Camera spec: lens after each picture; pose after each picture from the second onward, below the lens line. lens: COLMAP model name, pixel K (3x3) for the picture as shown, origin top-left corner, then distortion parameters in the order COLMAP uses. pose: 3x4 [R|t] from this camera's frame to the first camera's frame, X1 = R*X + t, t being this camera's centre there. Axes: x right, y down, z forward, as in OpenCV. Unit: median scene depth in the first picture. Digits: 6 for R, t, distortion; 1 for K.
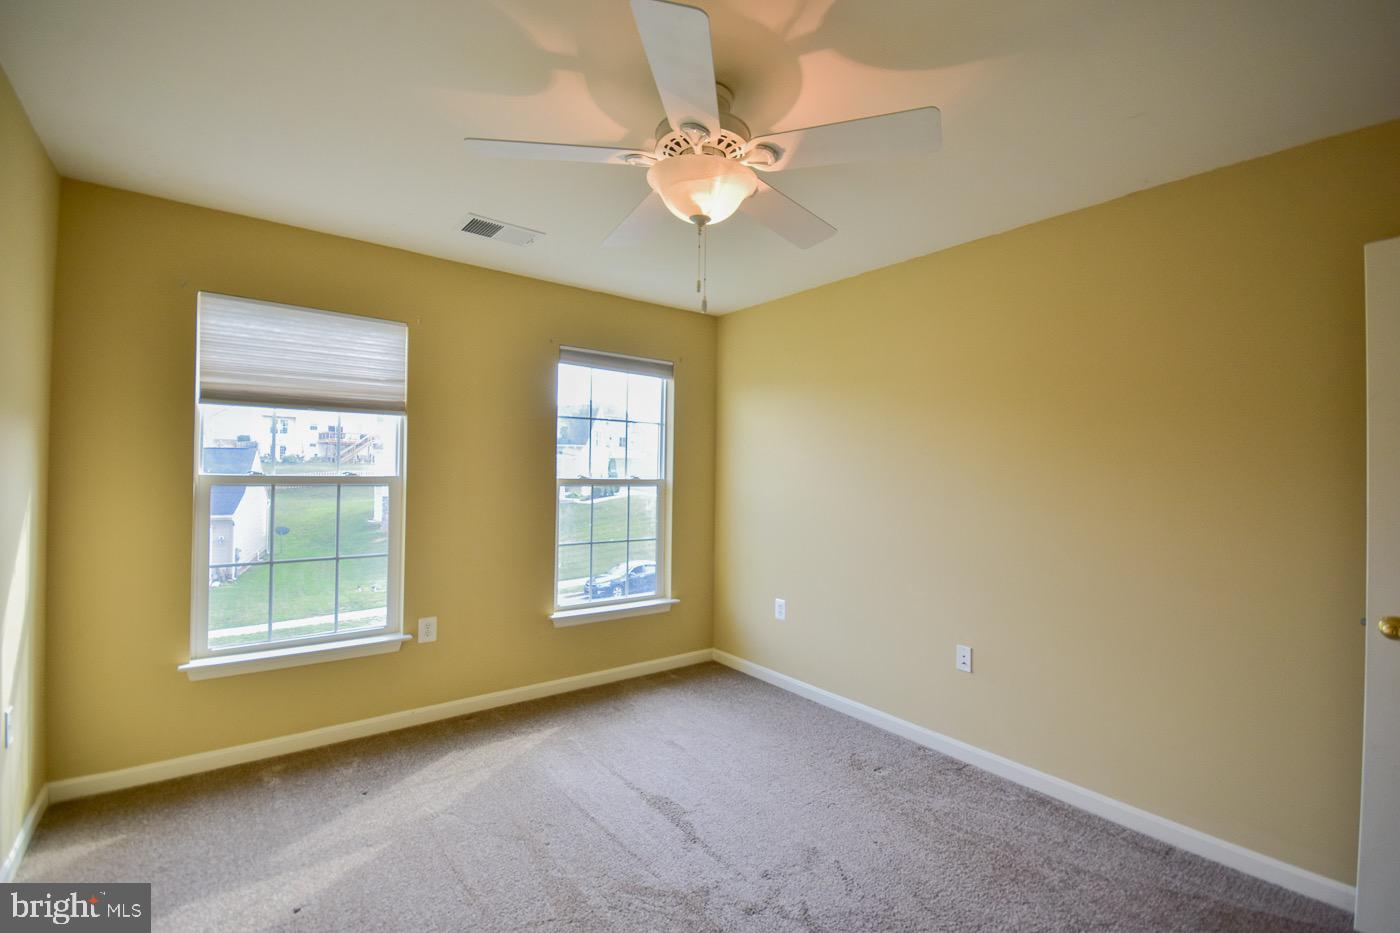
lens RADIAL K [[614.0, 0, 702.0], [0, 614.0, 472.3], [0, 0, 1]] dist [0.015460, -0.016244]
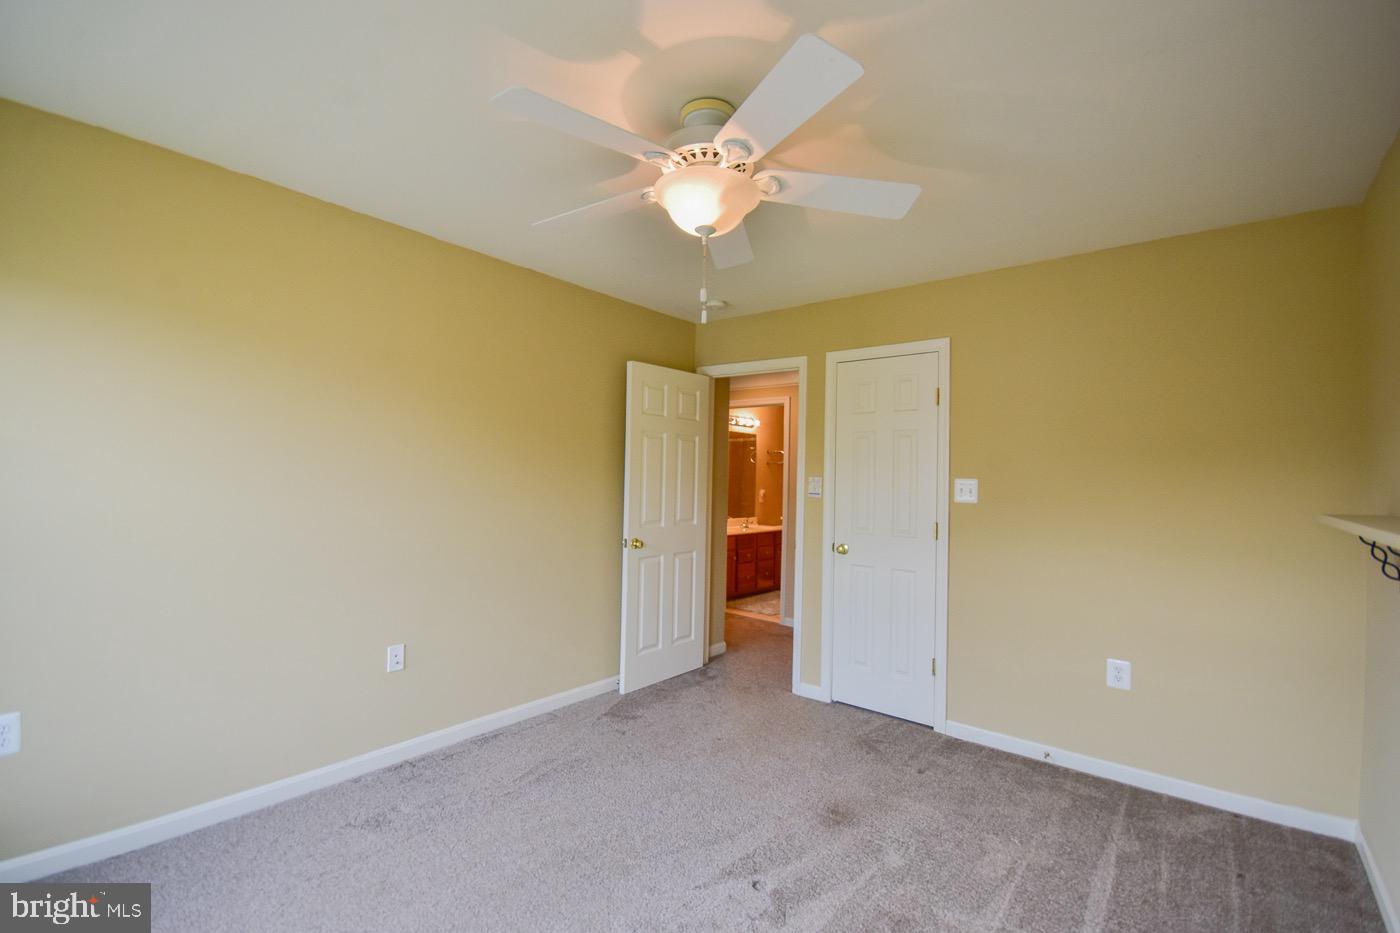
lens RADIAL K [[614.0, 0, 702.0], [0, 614.0, 472.3], [0, 0, 1]] dist [0.015460, -0.016244]
pose [[-0.213956, -0.023916, 0.976551, -0.630143], [-0.036512, 0.999197, 0.016471, -0.025630], [-0.976161, -0.032132, -0.214657, 0.756577]]
